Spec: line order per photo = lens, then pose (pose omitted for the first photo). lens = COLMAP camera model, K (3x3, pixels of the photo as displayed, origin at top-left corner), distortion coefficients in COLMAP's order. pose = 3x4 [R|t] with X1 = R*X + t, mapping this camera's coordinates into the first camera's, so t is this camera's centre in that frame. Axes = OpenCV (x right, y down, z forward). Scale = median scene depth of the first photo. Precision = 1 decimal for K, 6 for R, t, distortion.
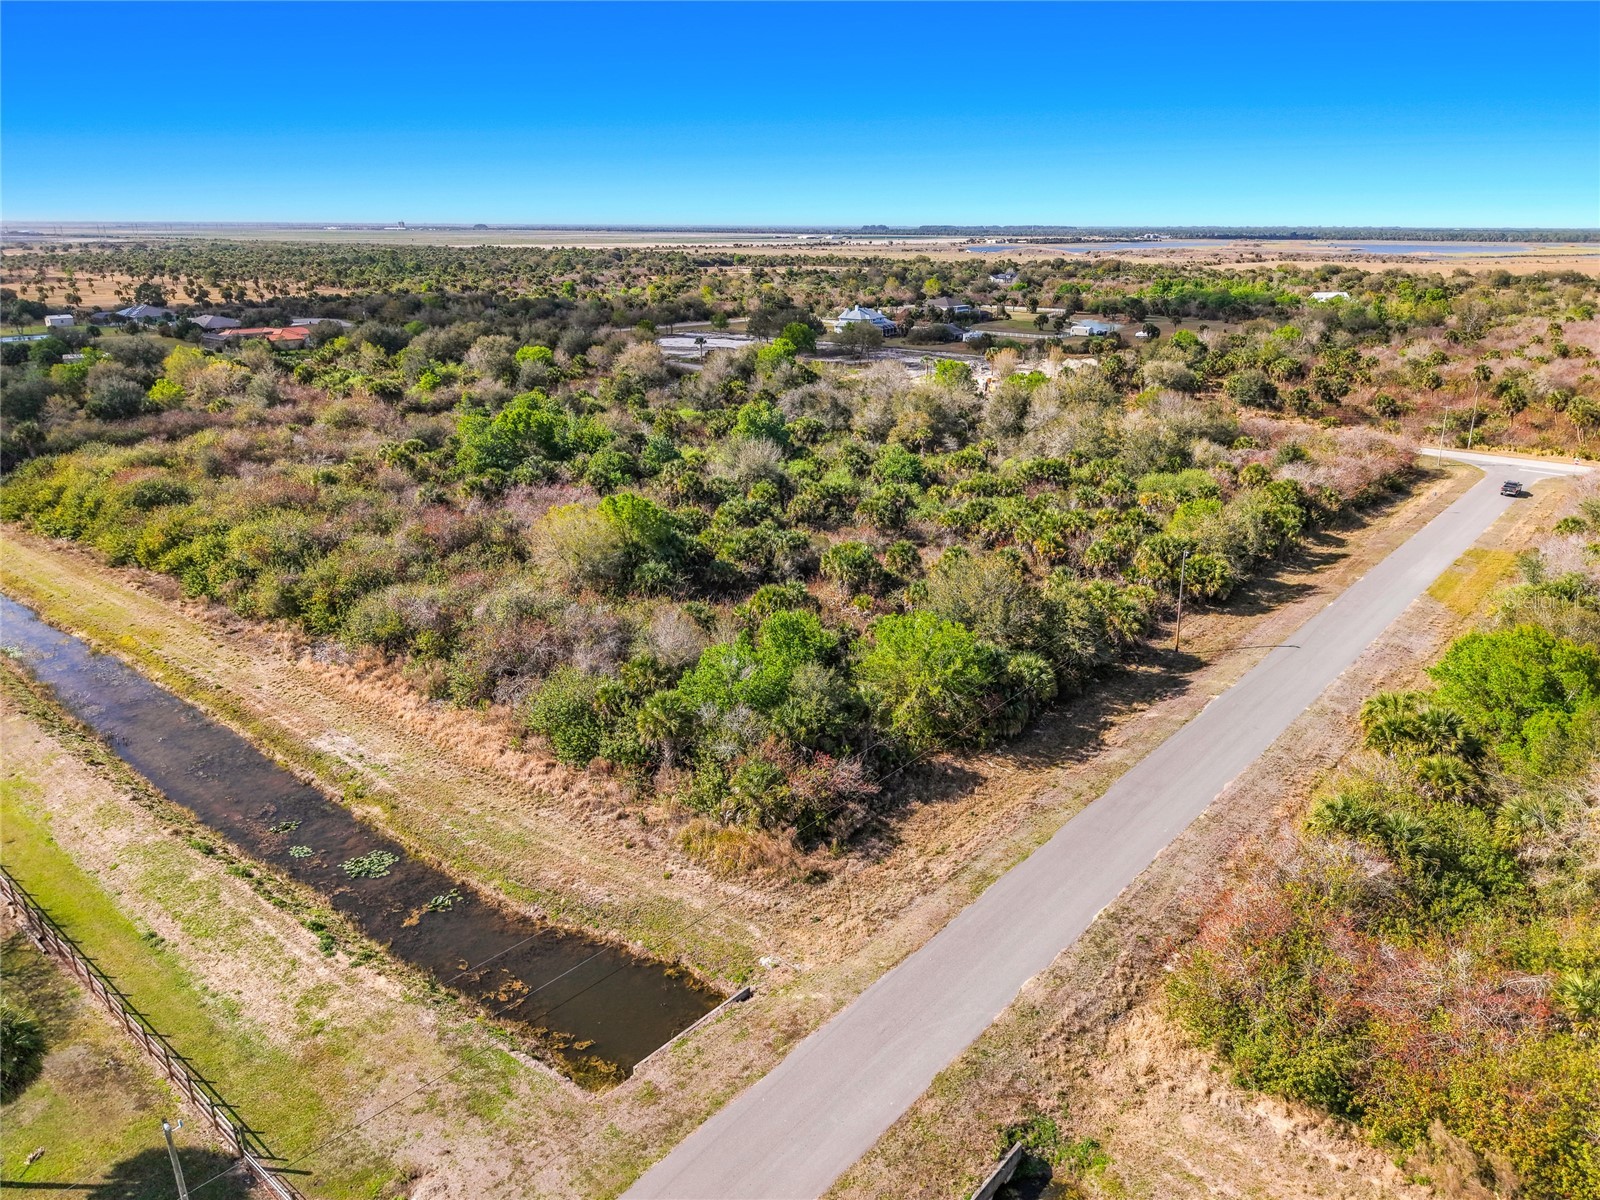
lens RADIAL K [[1127.0, 0, 799.1], [0, 1127.0, 519.5], [0, 0, 1]] dist [0.030250, -0.044529]
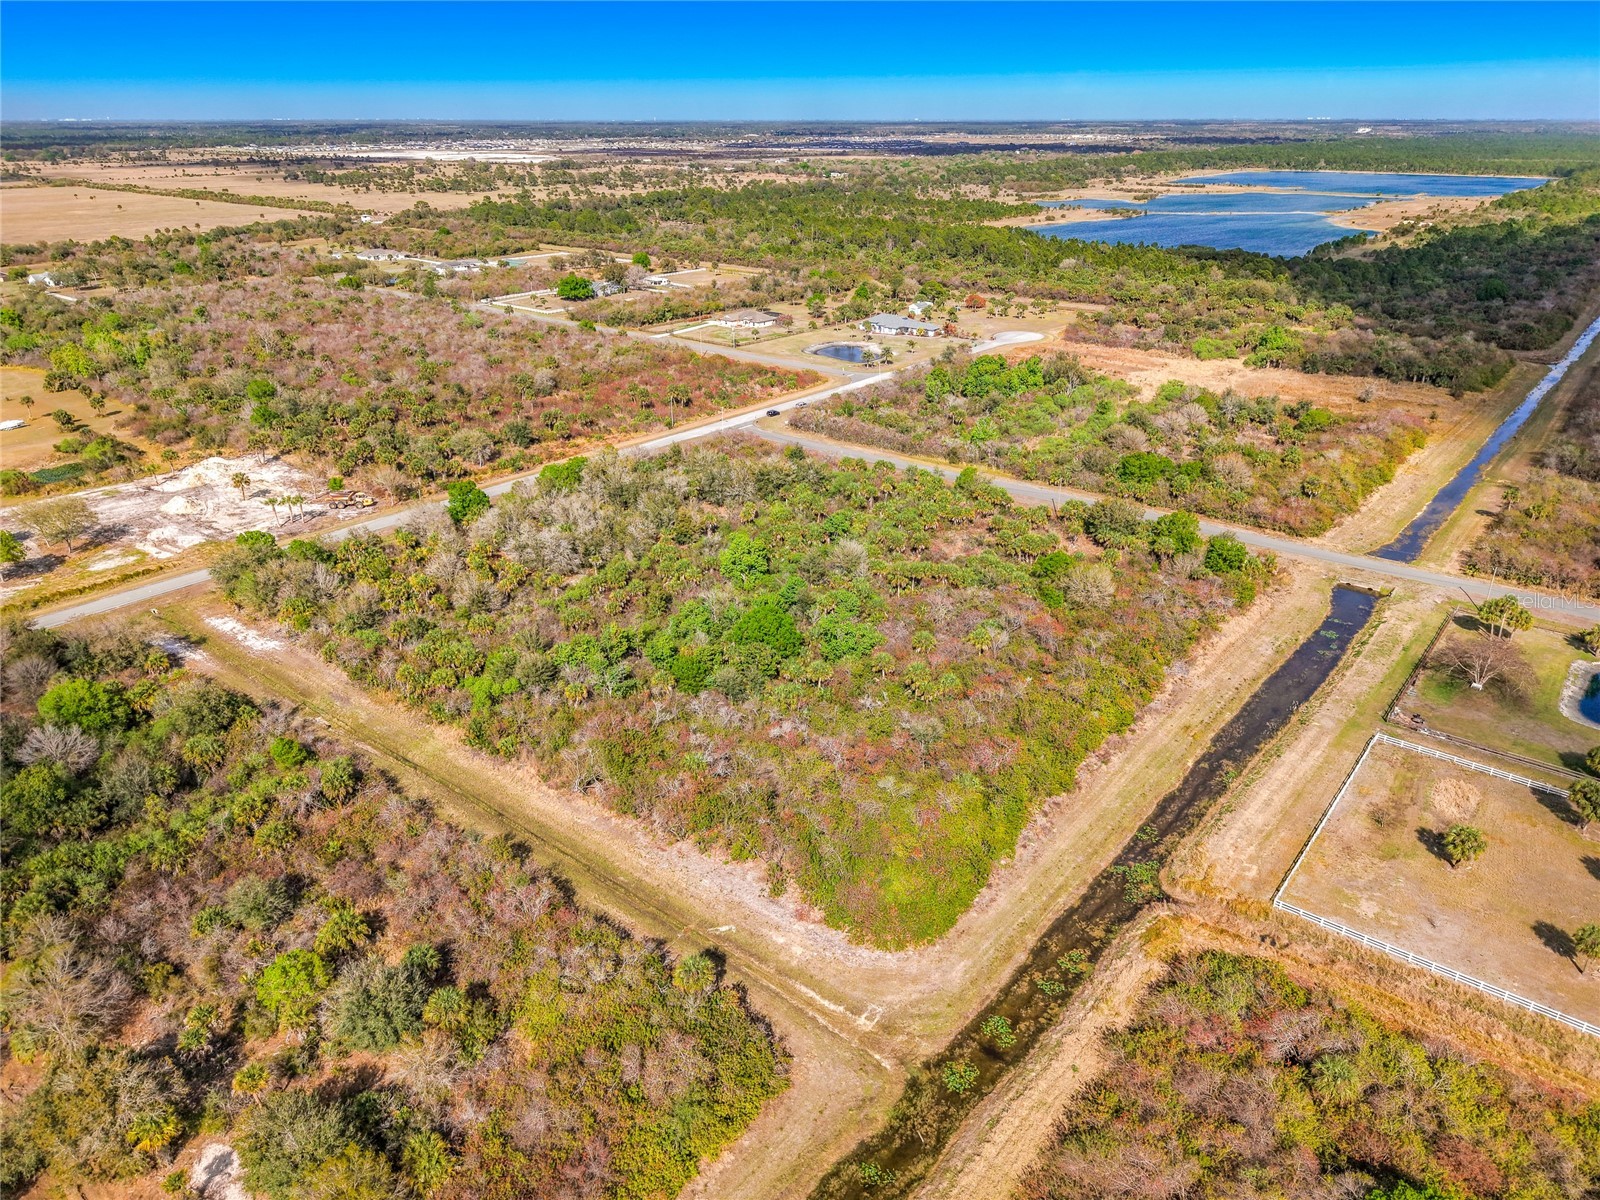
lens RADIAL K [[1105.6, 0, 800.0], [0, 1105.6, 600.0], [0, 0, 1]] dist [0.031139, -0.044263]
pose [[-0.021546, -0.404669, 0.914210, -2.601162], [0.252336, 0.882616, 0.396631, -1.114437], [-0.967400, 0.239234, 0.083095, 1.824916]]
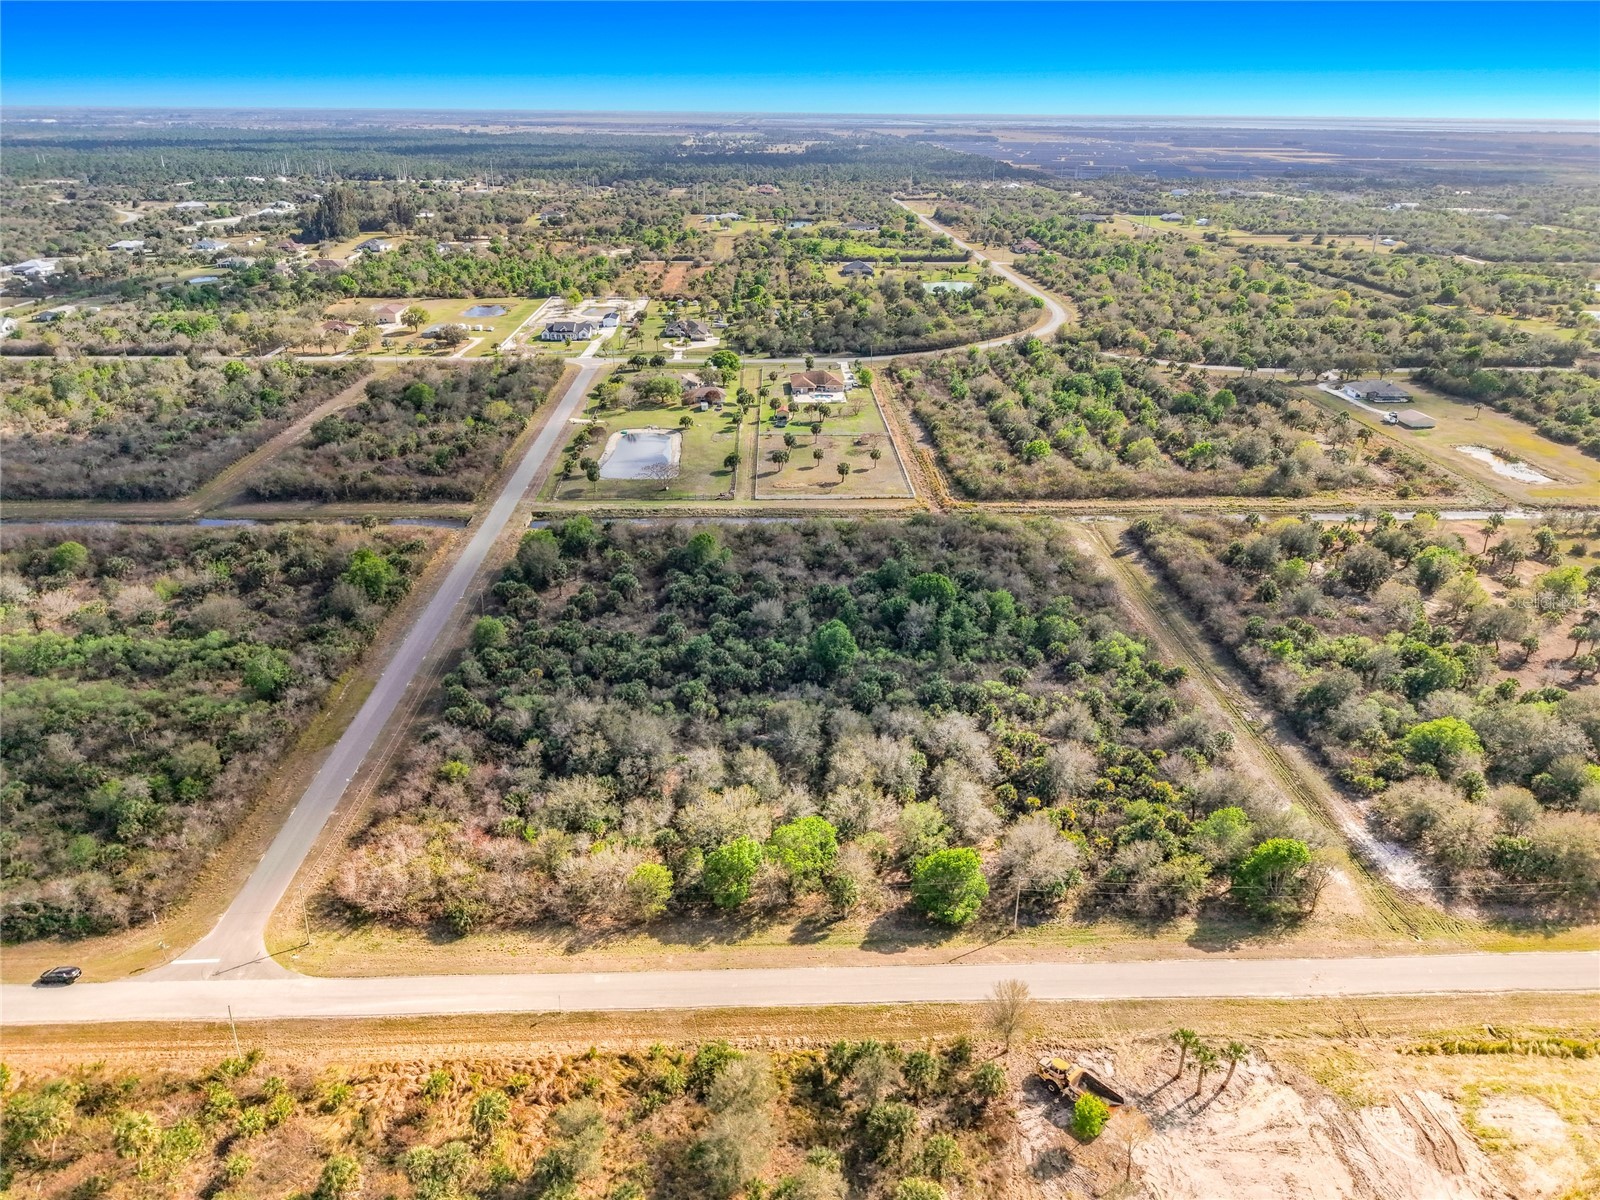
lens RADIAL K [[1088.9, 0, 800.0], [0, 1088.9, 600.0], [0, 0, 1]] dist [0.016055, -0.018929]
pose [[-0.741034, 0.266200, -0.616446, 1.684861], [-0.181261, 0.804670, 0.565376, -1.821086], [0.646539, 0.530701, -0.548037, 3.565827]]
